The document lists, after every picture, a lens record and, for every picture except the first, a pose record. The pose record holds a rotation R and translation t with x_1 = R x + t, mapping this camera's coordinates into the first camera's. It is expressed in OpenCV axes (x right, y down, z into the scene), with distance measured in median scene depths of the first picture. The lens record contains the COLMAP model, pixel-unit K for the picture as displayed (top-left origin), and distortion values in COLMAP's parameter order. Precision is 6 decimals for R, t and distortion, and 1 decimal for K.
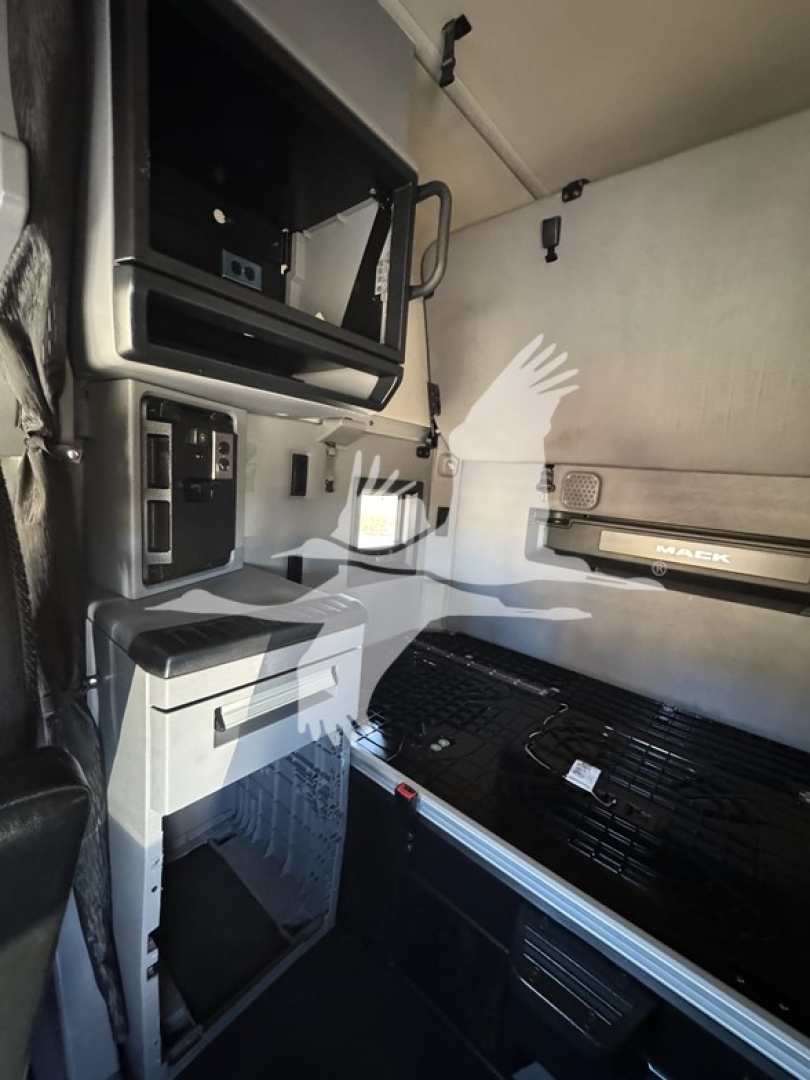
lens RADIAL K [[439.2, 0, 405.4], [0, 439.2, 541.7], [0, 0, 1]] dist [-0.000099, 0.000316]
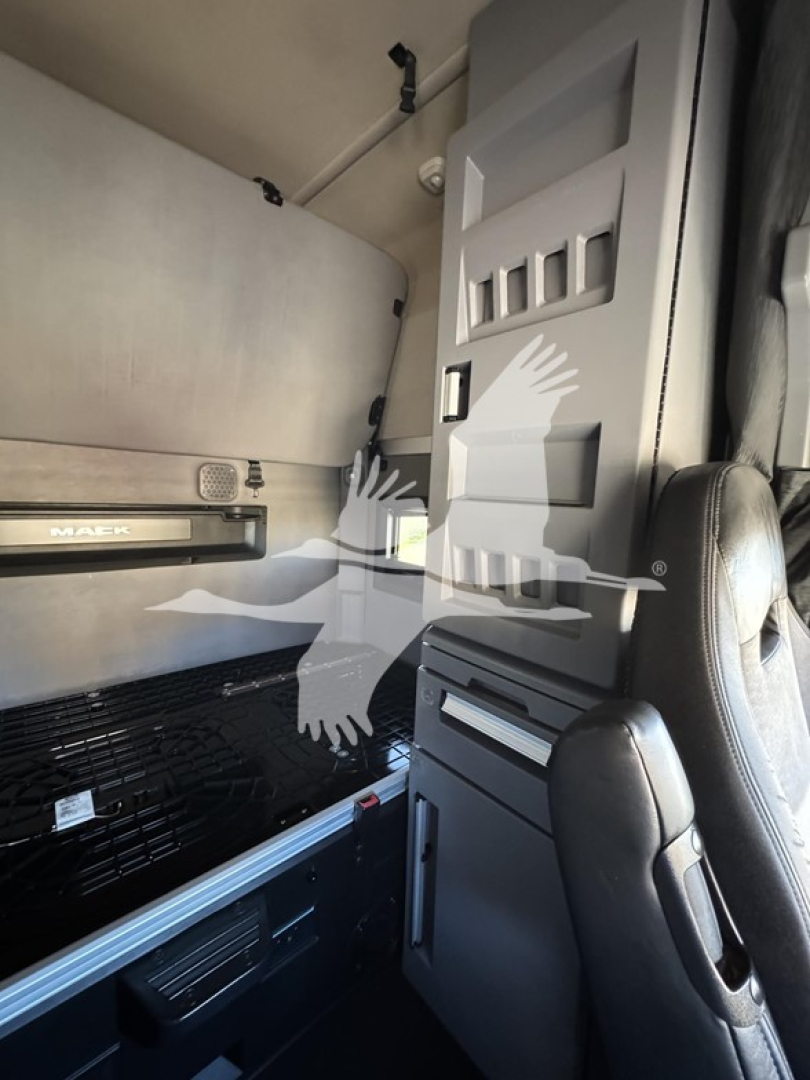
lens RADIAL K [[439.2, 0, 405.9], [0, 439.2, 537.7], [0, 0, 1]] dist [-0.000099, 0.000316]
pose [[0.123611, -0.178681, 0.976111, -0.242903], [0.107813, 0.980251, 0.165785, -0.050648], [-0.986457, 0.084744, 0.140434, 0.207511]]
